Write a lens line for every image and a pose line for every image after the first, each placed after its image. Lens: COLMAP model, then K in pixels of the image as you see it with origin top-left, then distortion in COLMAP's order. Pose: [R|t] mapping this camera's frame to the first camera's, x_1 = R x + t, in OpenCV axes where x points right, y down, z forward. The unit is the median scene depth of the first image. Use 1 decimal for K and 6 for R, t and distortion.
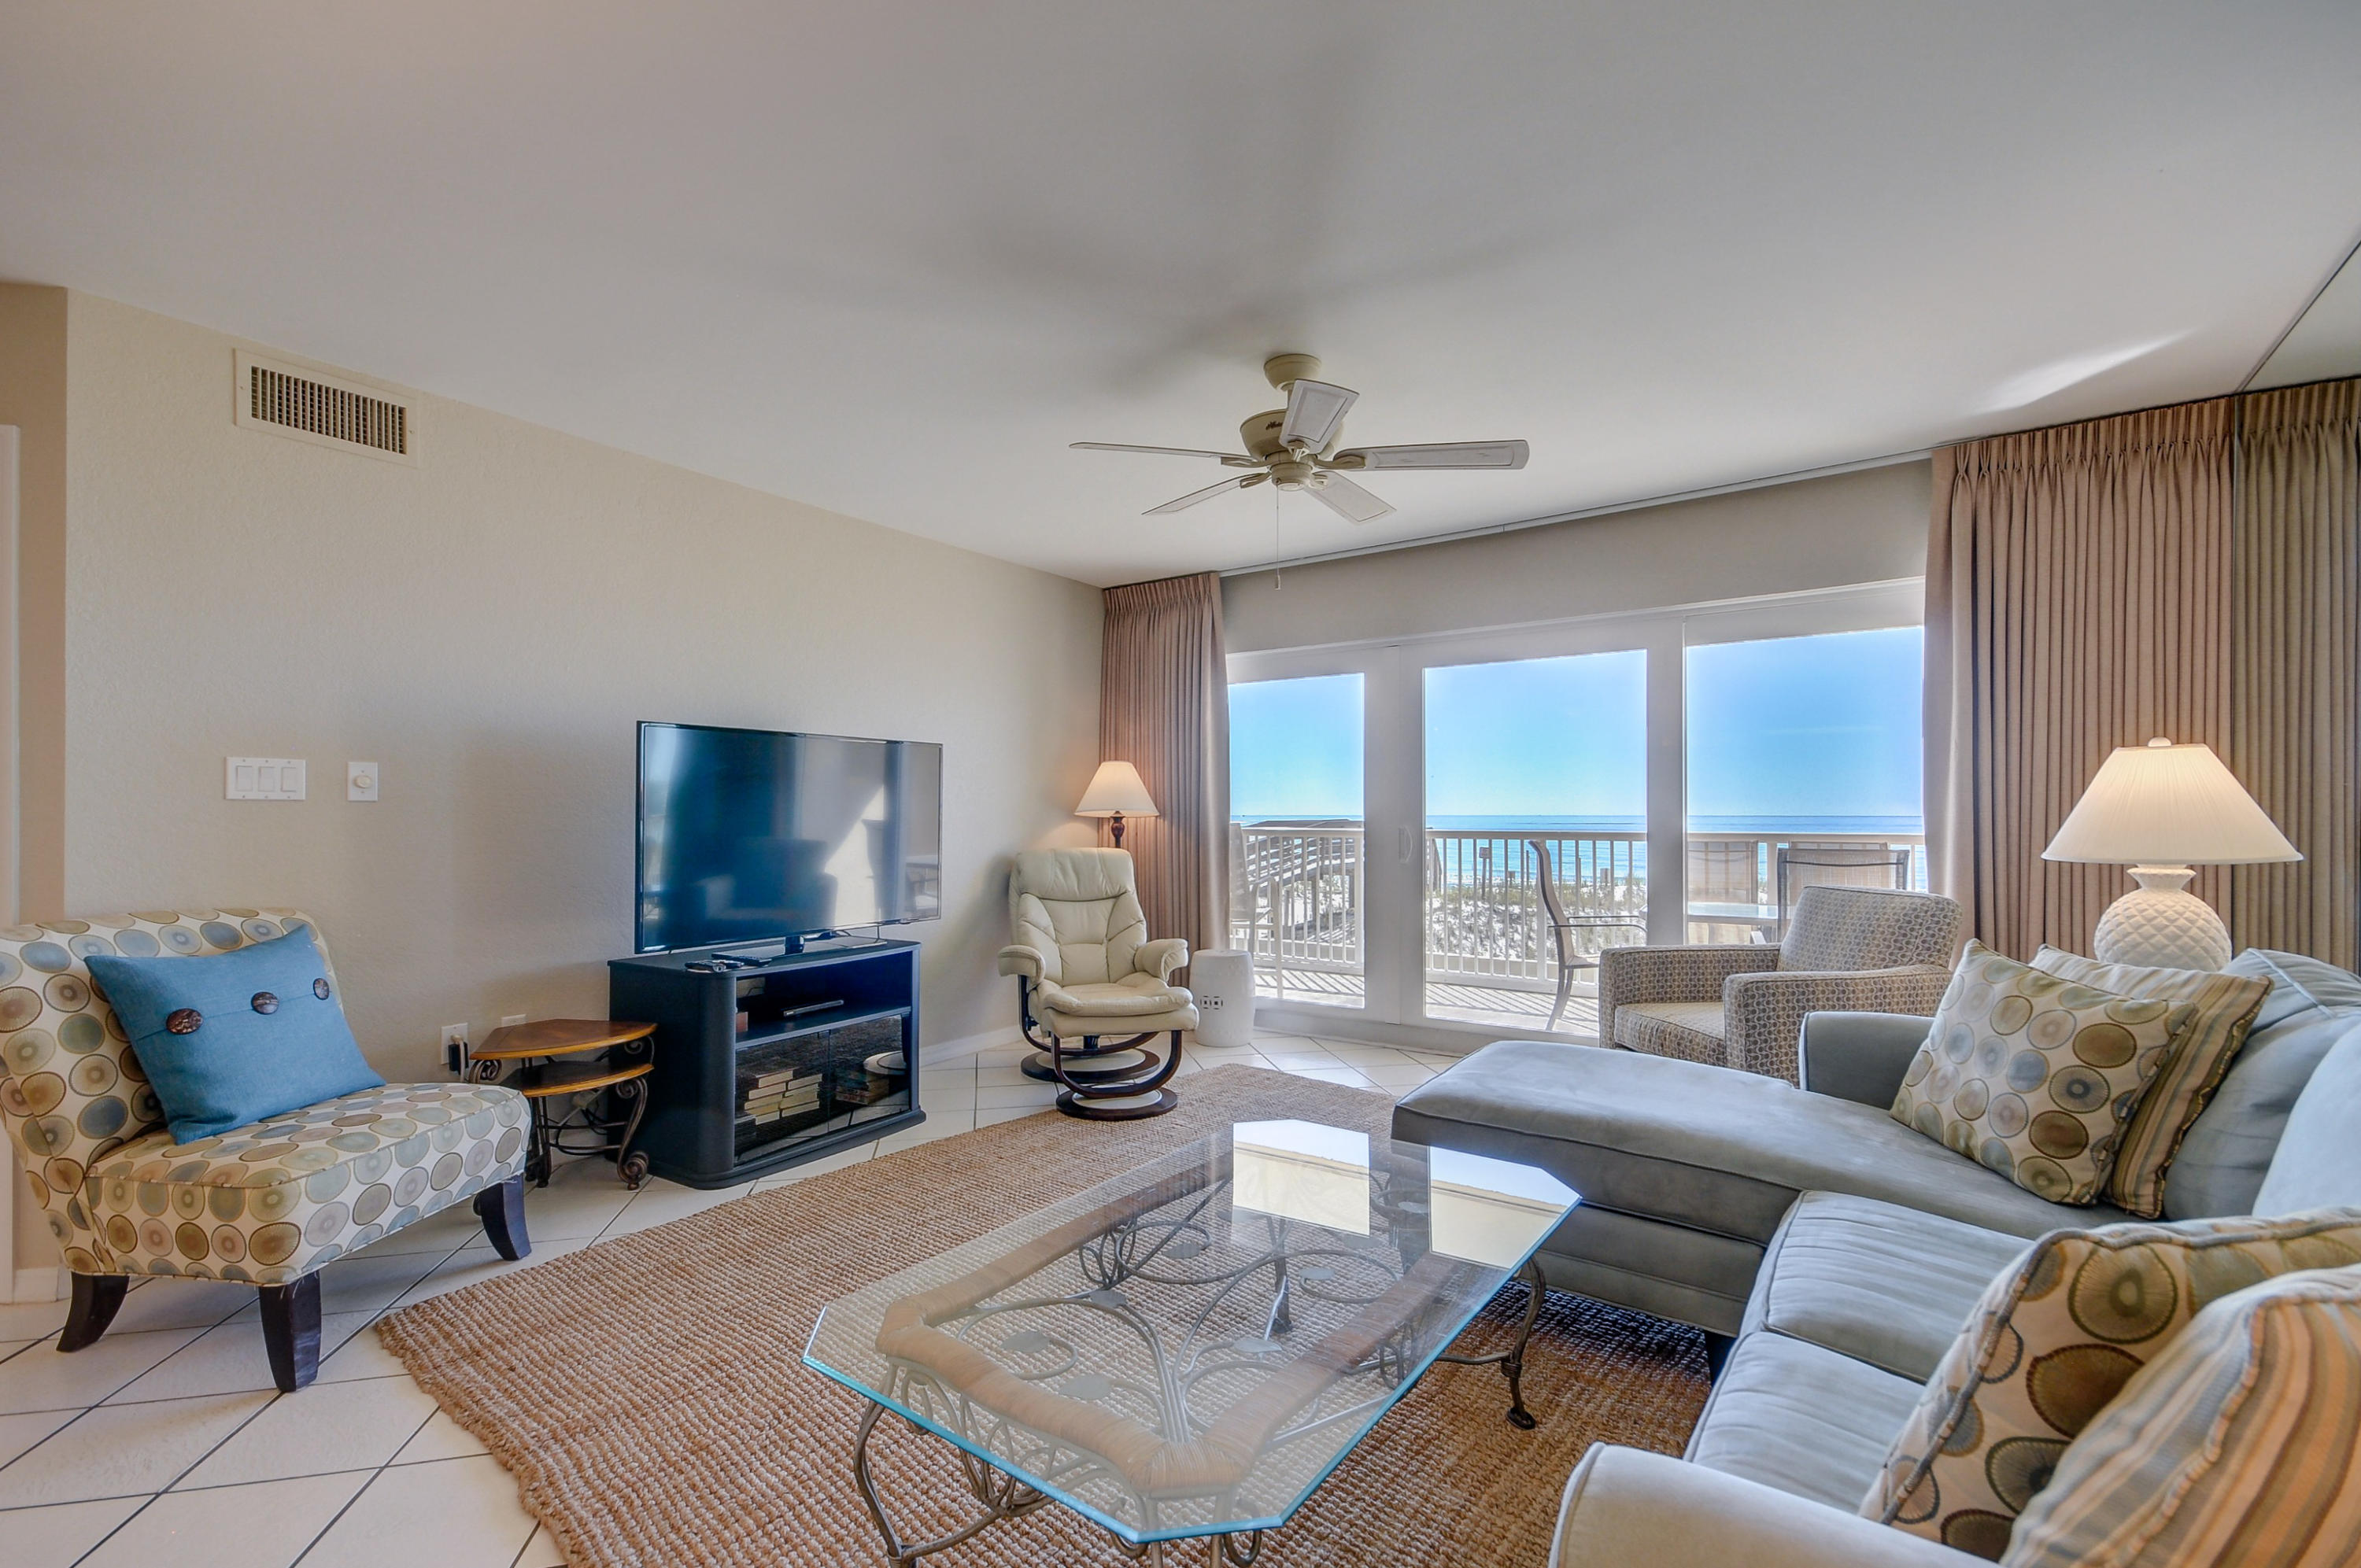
lens RADIAL K [[1026.5, 0, 1215.5], [0, 1026.5, 789.2], [0, 0, 1]] dist [0.018390, -0.007106]
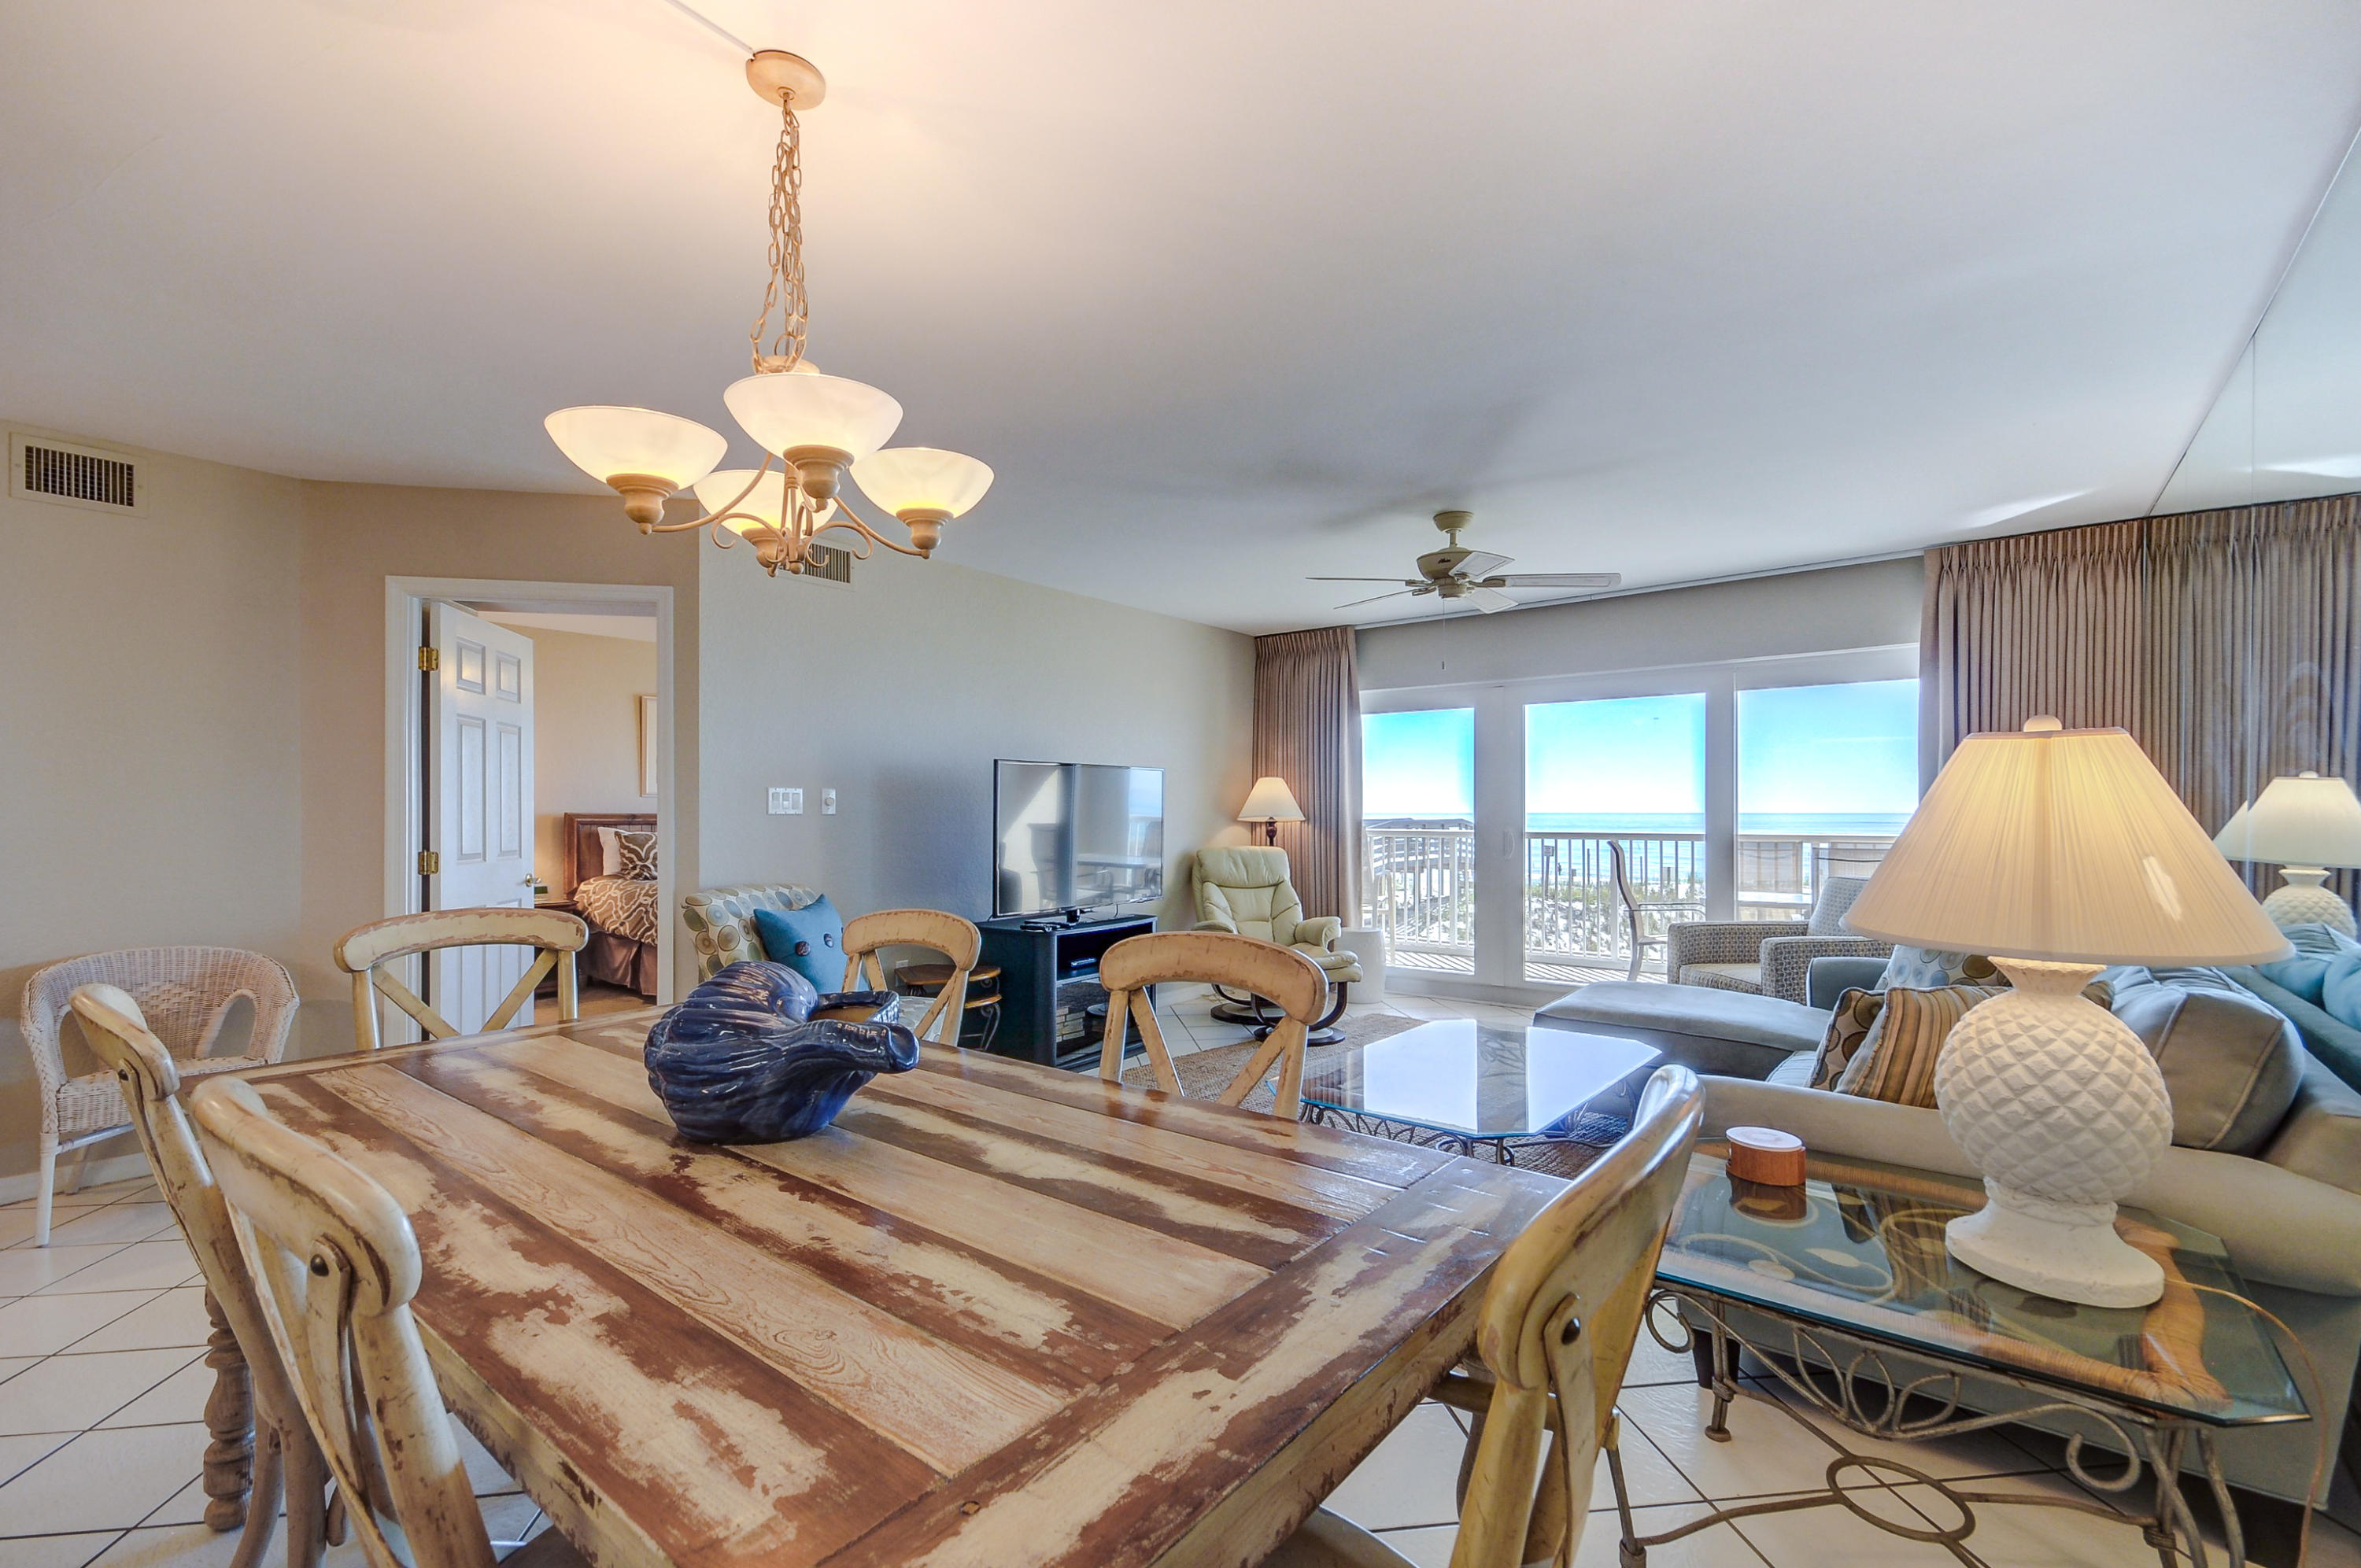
lens RADIAL K [[1026.5, 0, 1205.7], [0, 1026.5, 790.8], [0, 0, 1]] dist [0.018390, -0.007106]
pose [[0.998235, -0.001204, -0.059370, -0.122537], [0.001431, 0.999992, 0.003790, -0.018594], [0.059365, -0.003869, 0.998229, -0.309118]]
